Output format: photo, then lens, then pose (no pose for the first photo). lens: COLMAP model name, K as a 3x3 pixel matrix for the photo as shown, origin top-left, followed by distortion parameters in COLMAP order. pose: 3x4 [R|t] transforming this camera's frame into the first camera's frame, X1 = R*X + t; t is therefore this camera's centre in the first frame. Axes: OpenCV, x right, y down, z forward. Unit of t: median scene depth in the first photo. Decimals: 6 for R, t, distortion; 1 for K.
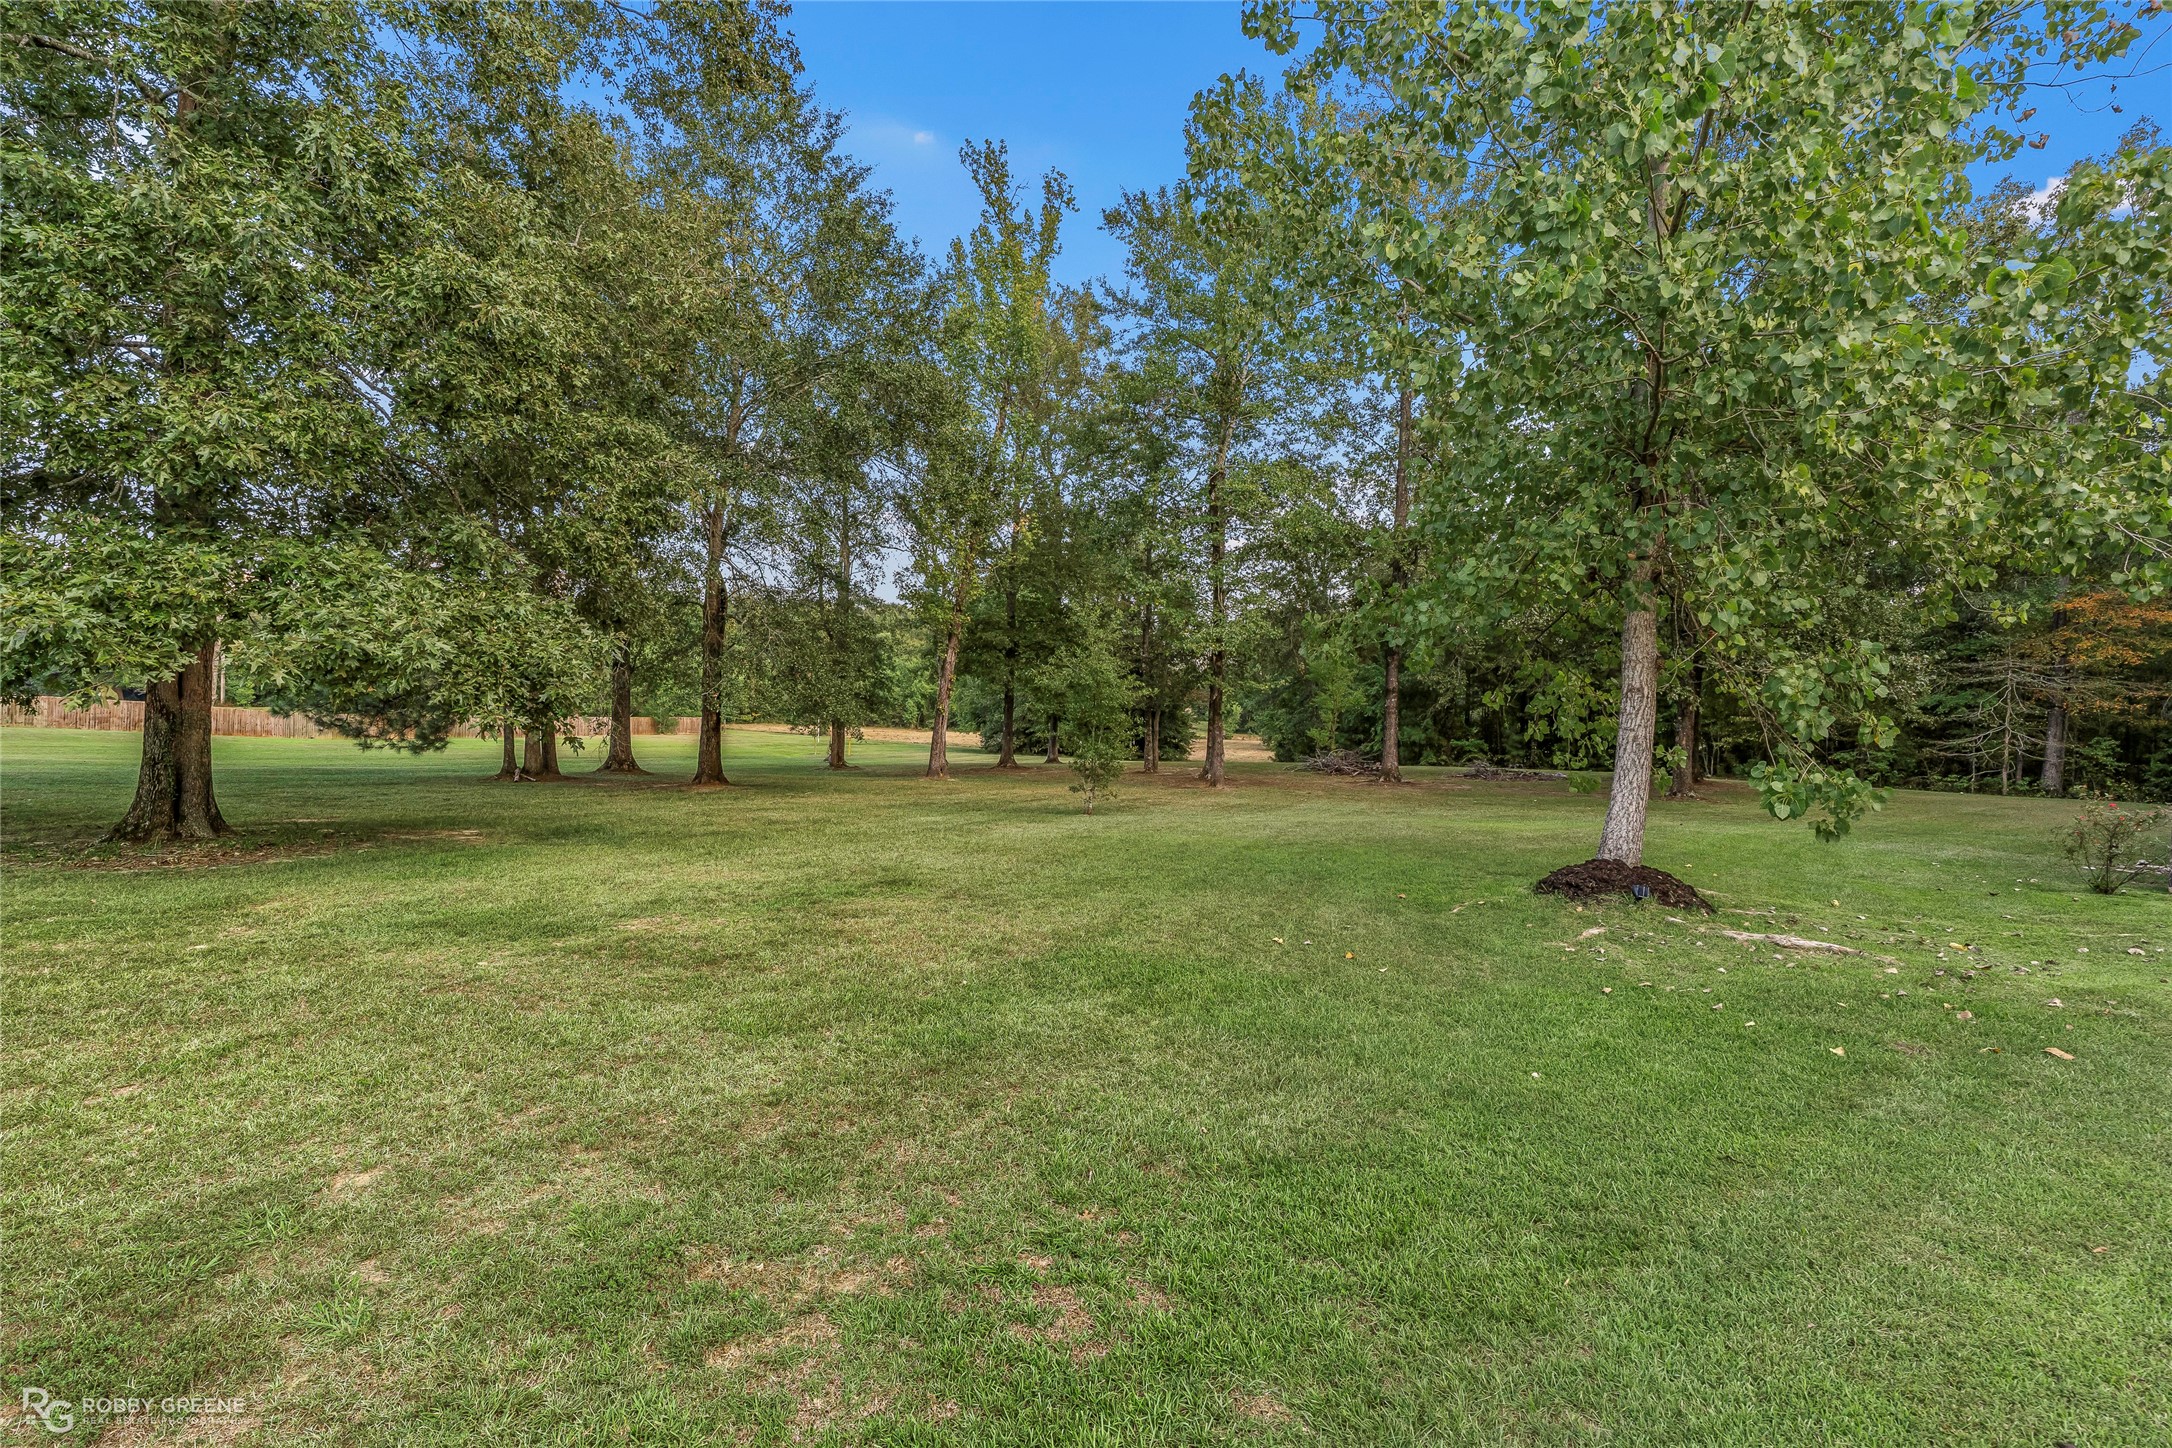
lens RADIAL K [[1009.4, 0, 1088.5], [0, 1009.4, 721.9], [0, 0, 1]] dist [-0.004932, 0.000518]
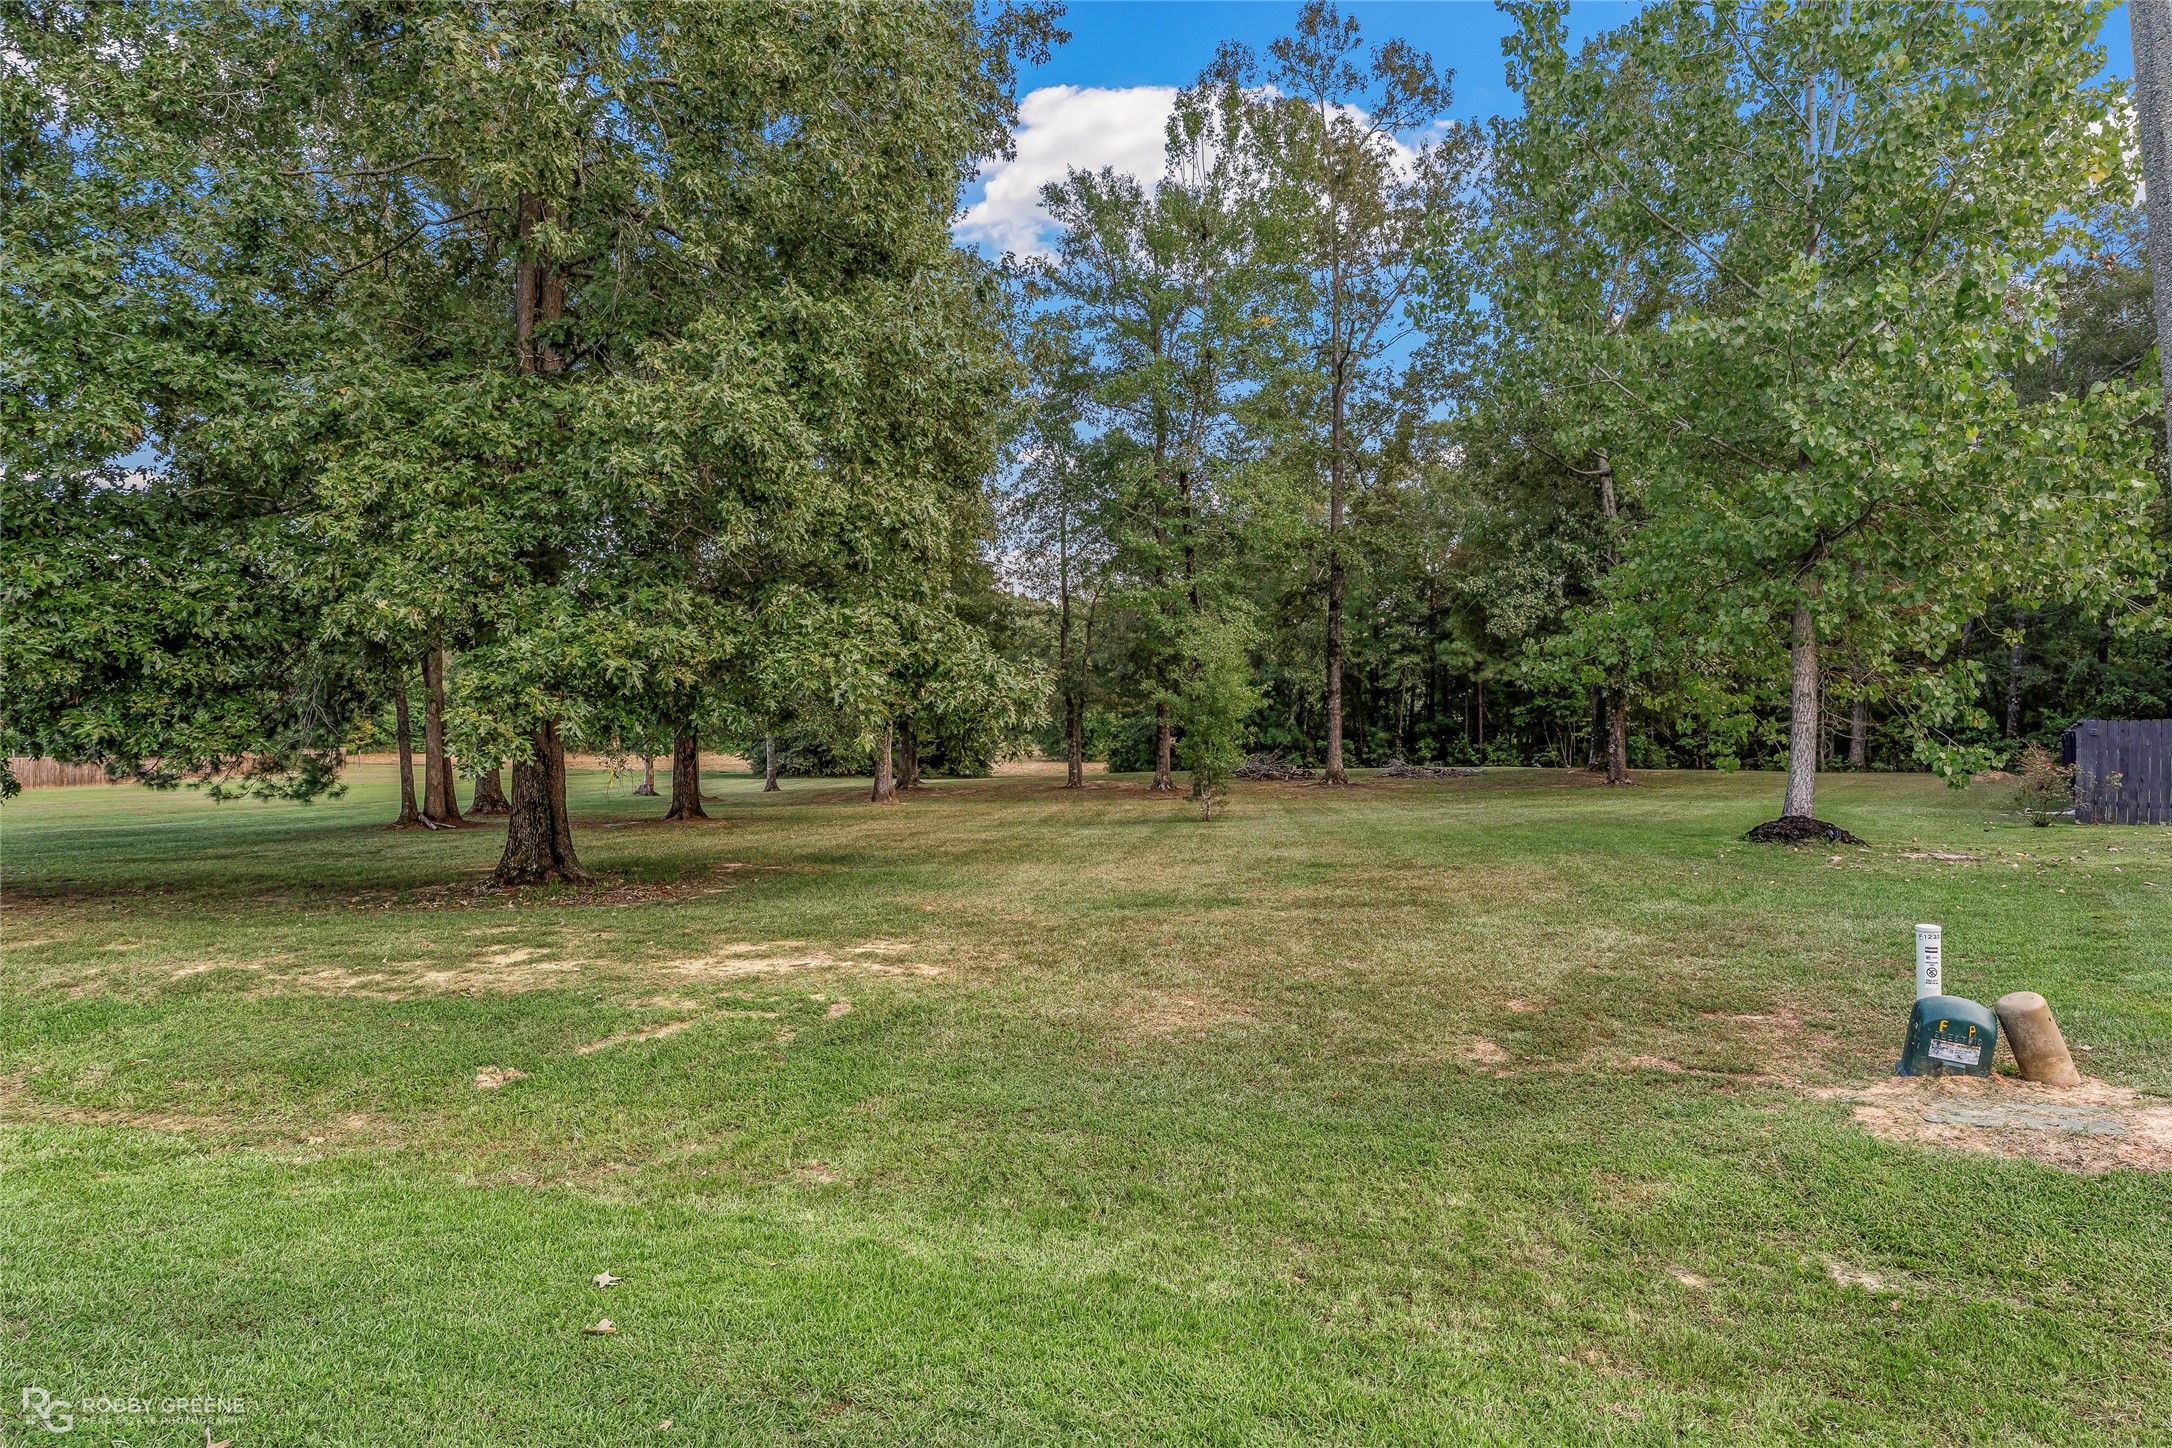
lens RADIAL K [[1269.8, 0, 1083.5], [0, 1269.8, 724.0], [0, 0, 1]] dist [-0.006284, 0.000036]
pose [[0.964934, -0.033384, 0.260360, -0.288771], [0.034659, 0.999399, -0.000308, -0.008468], [-0.260193, 0.009321, 0.965512, -0.144826]]
